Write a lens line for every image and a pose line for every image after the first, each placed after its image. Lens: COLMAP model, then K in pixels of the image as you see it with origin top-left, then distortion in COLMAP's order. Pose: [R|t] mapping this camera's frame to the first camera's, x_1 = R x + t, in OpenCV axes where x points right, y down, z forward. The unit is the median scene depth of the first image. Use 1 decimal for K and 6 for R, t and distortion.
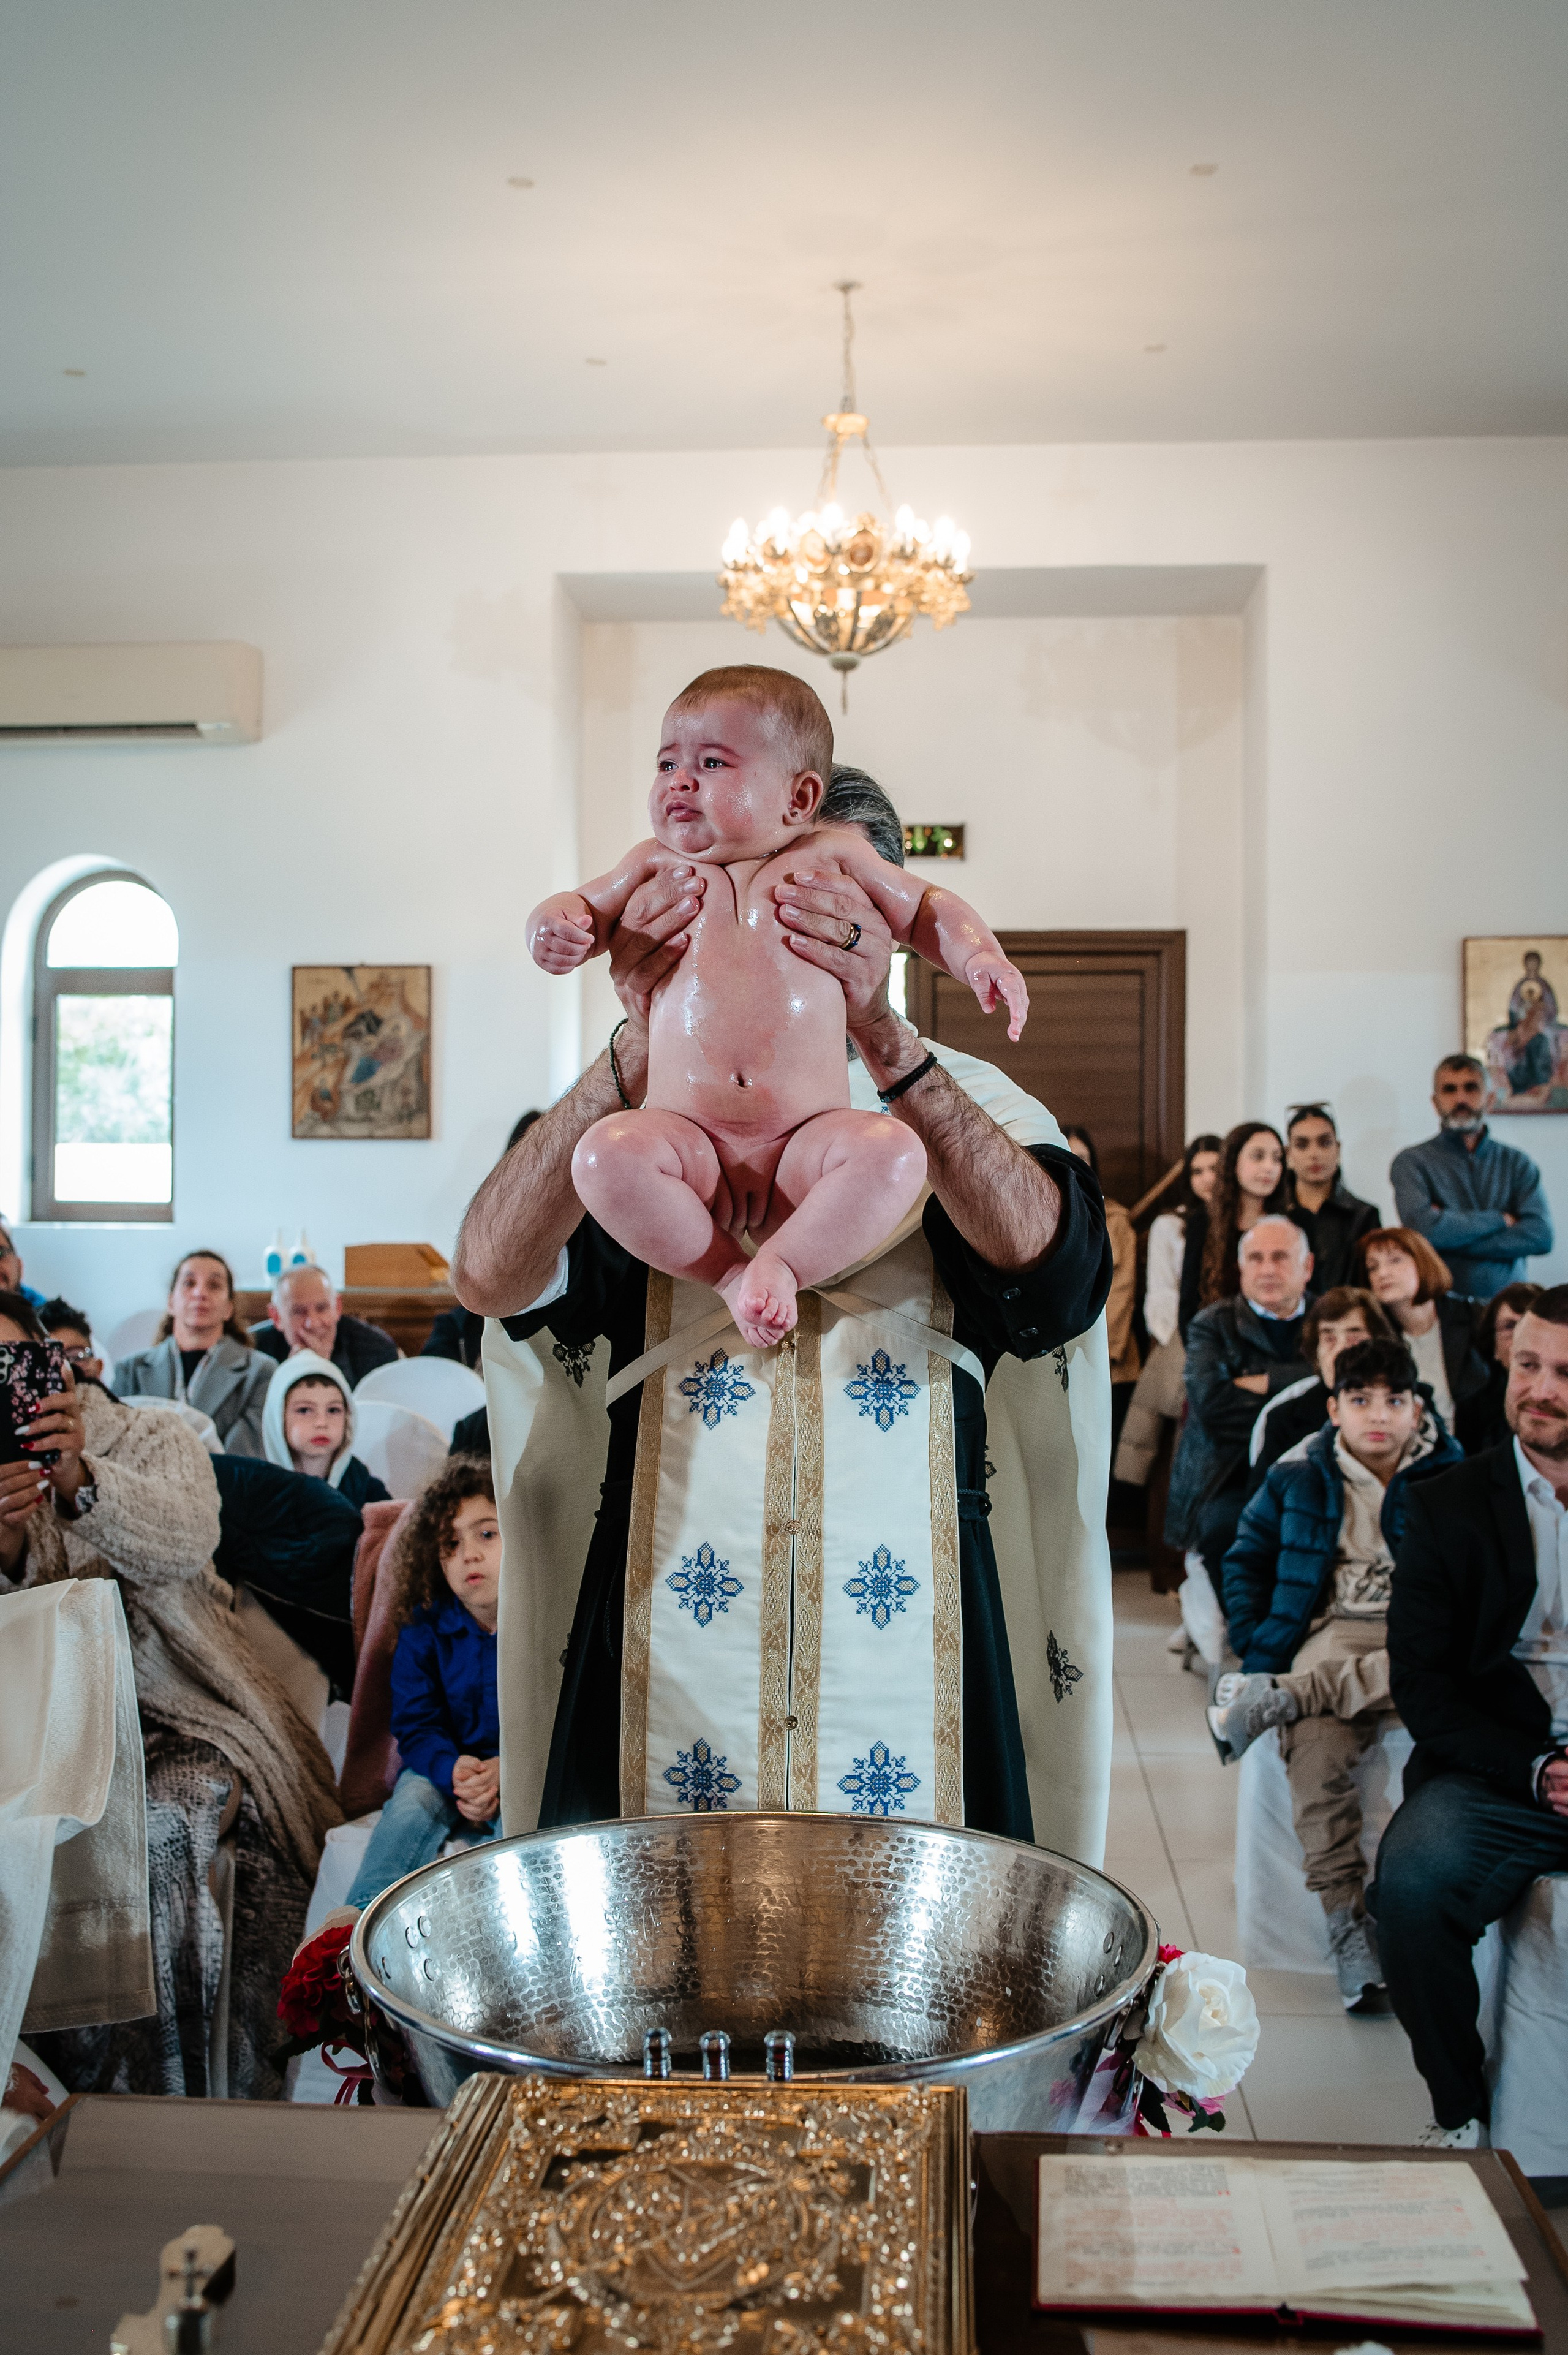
lens RADIAL K [[2401.6, 0, 773.0], [0, 2401.6, 1179.6], [0, 0, 1]] dist [-0.038376, 0.030092]
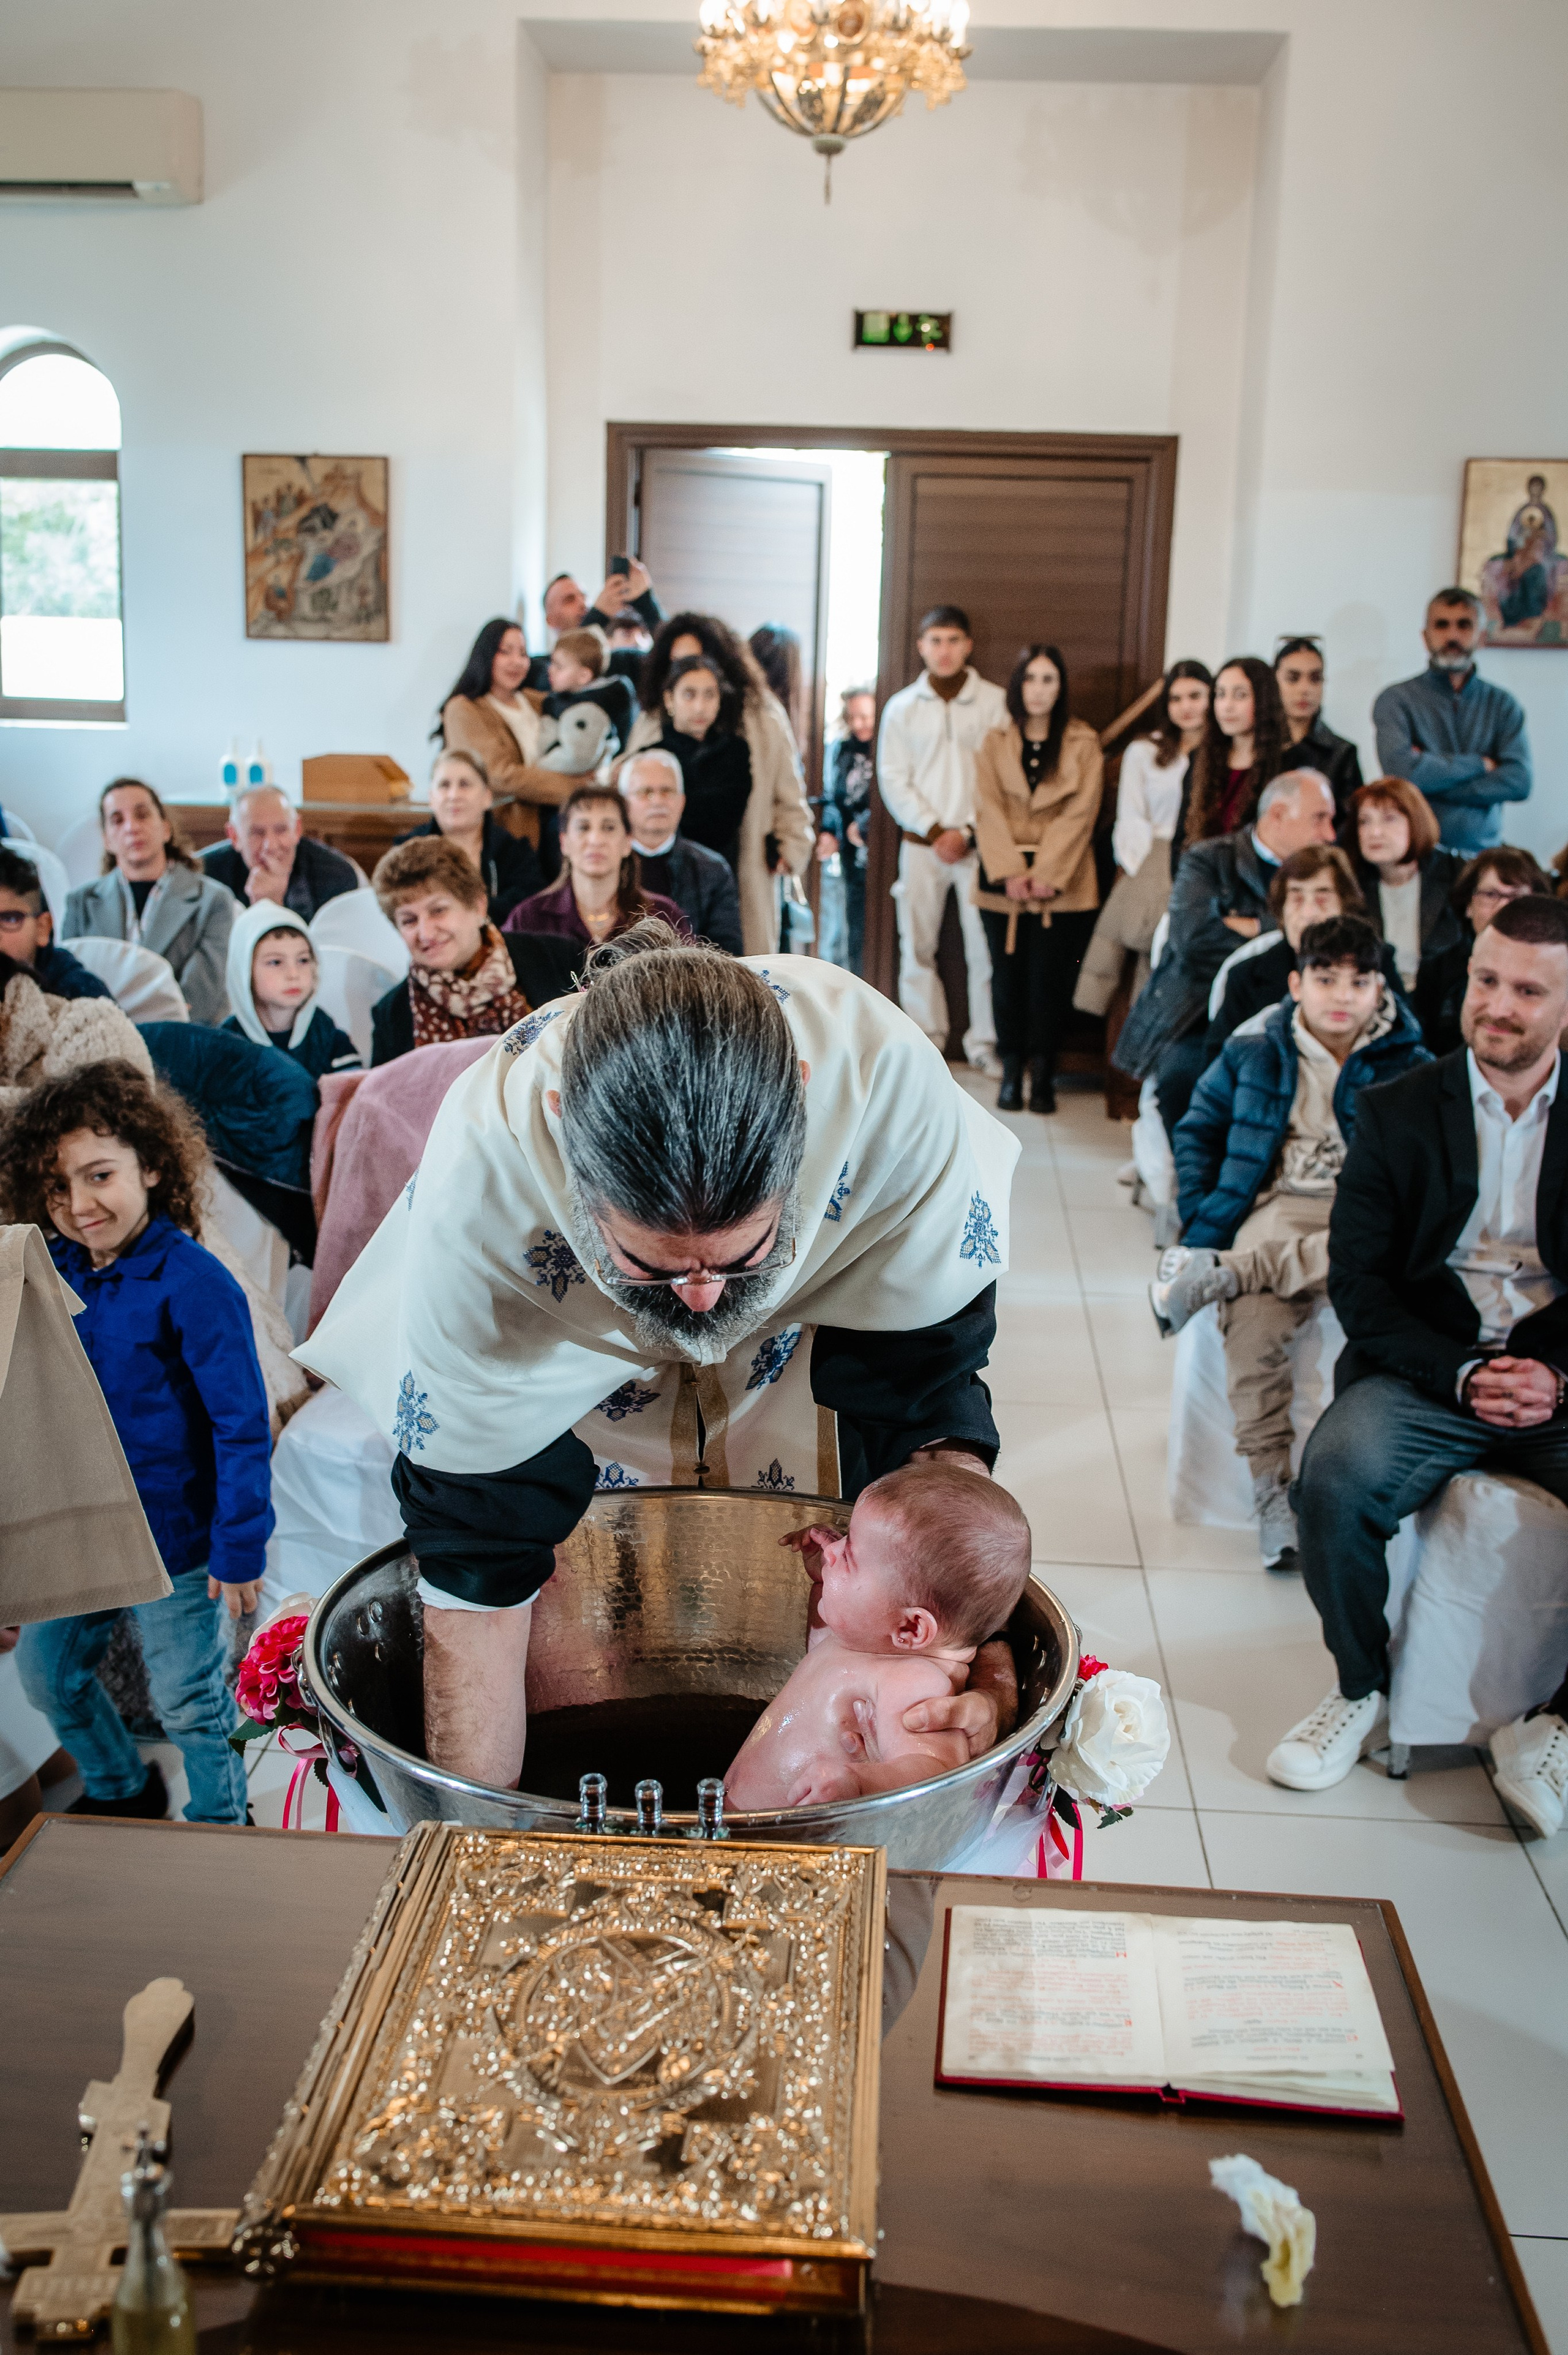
lens RADIAL K [[2401.6, 0, 773.0], [0, 2401.6, 1179.6], [0, 0, 1]] dist [-0.038376, 0.030092]
pose [[0.999653, 0.021004, 0.015896, 0.001886], [-0.024036, 0.974238, 0.224237, -0.033115], [-0.010776, -0.224542, 0.974405, 0.007788]]
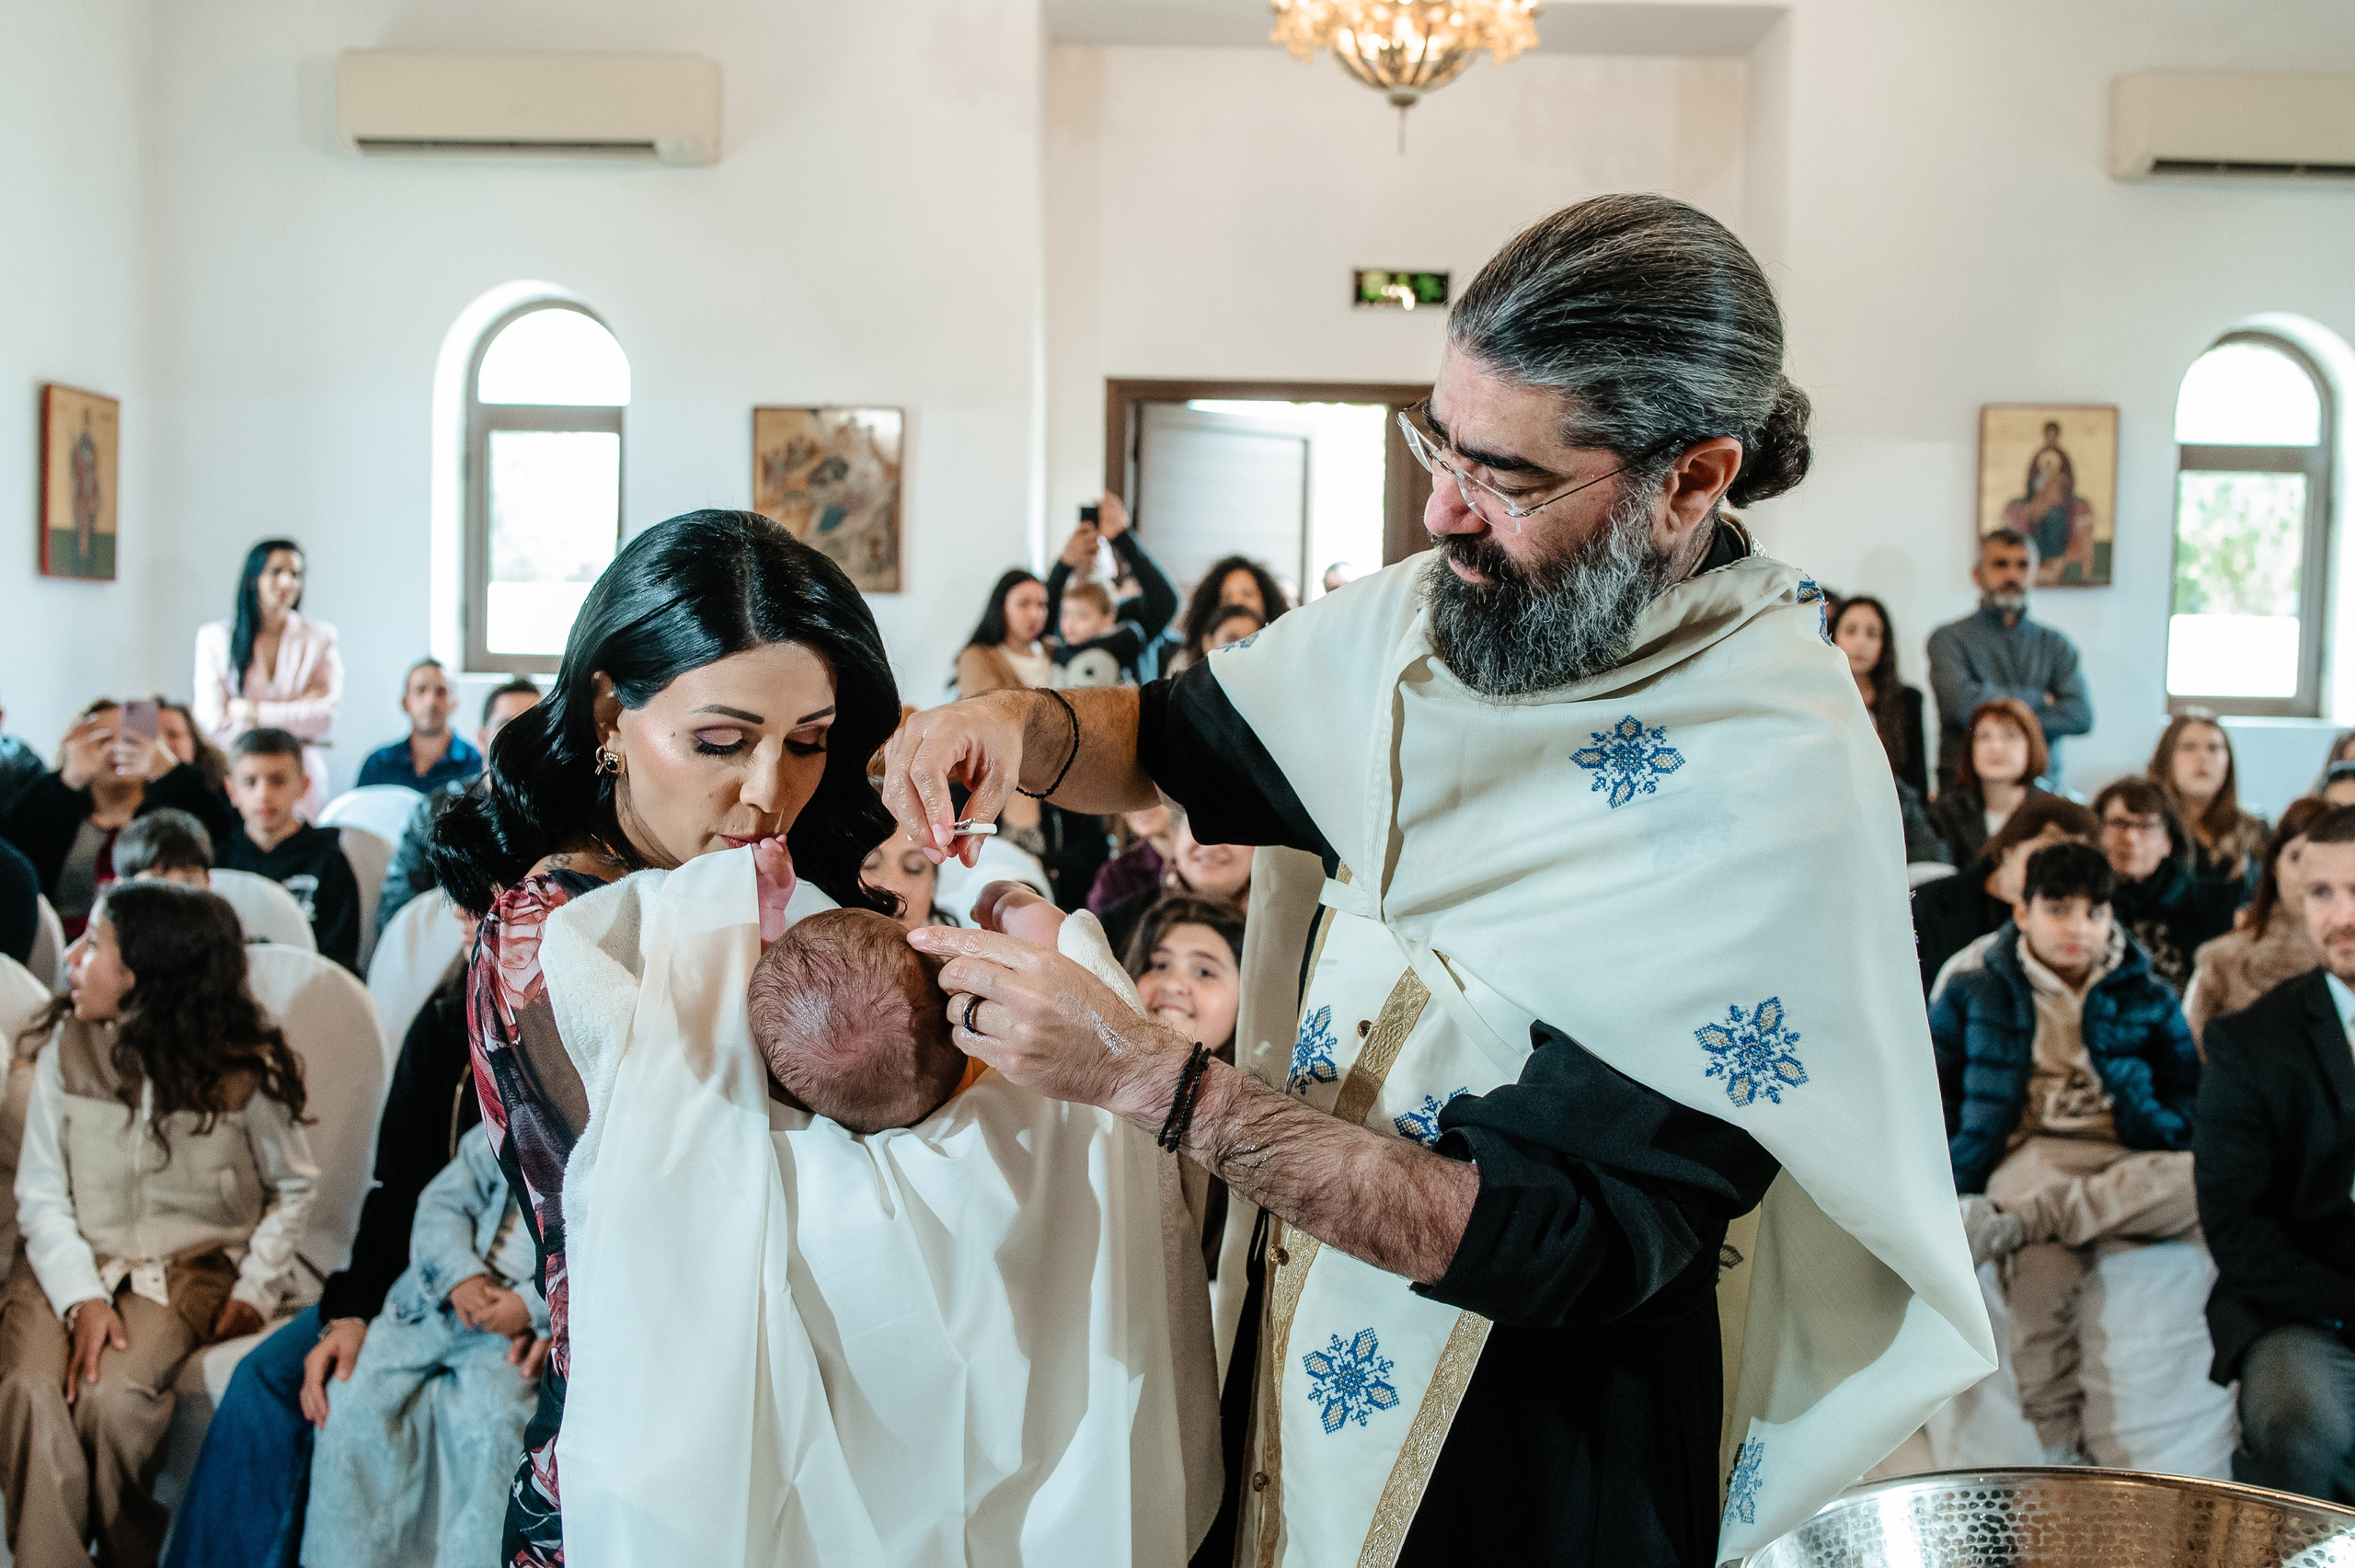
lens RADIAL K [[2373.6, 0, 1177.5], [0, 2373.6, 784.0], [0, 0, 1]] dist [-0.044367, 0.005952]
pose [[0.997456, 0.010057, 0.070574, -0.125617], [-0.015196, 0.997242, 0.072651, -0.014593], [-0.069649, -0.073539, 0.994857, 0.069025]]
